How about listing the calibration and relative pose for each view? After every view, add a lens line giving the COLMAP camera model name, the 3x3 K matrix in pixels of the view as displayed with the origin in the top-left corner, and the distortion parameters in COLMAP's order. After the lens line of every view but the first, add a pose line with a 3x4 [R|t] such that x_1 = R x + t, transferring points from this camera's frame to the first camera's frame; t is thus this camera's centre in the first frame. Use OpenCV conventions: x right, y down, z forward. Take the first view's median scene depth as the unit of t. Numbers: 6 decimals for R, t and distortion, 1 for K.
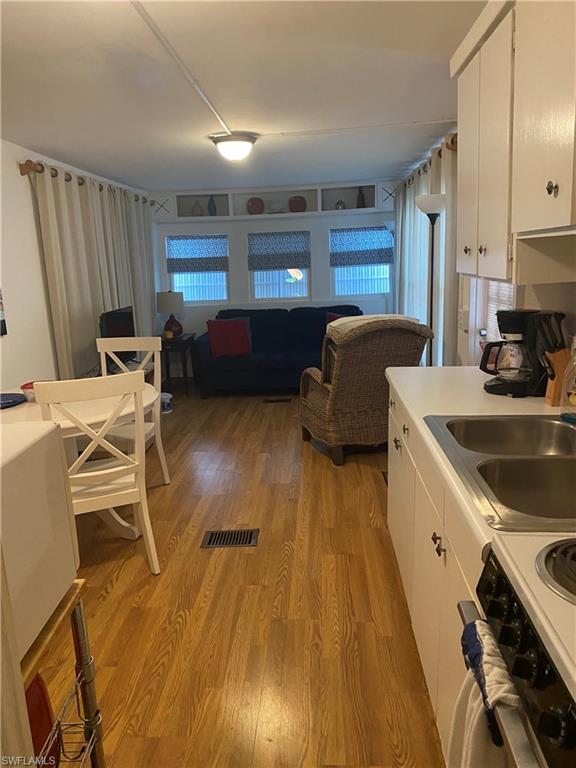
lens RADIAL K [[582.9, 0, 288.6], [0, 582.9, 408.7], [0, 0, 1]] dist [0.052002, -0.057057]
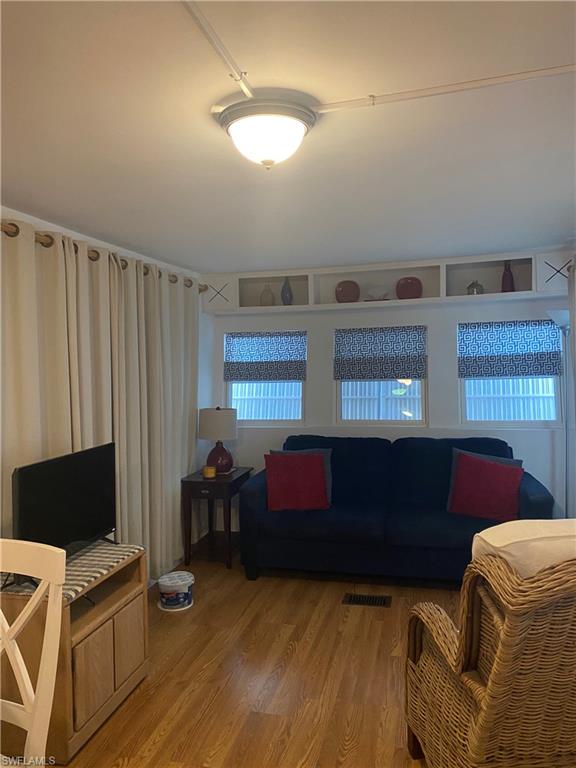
lens RADIAL K [[588.3, 0, 288.0], [0, 588.3, 384.0], [0, 0, 1]] dist [0.079167, -0.094202]
pose [[0.981957, 0.022899, -0.187712, 0.008768], [-0.061424, 0.977441, -0.202080, -0.092974], [0.178850, 0.209964, 0.961212, 0.339907]]
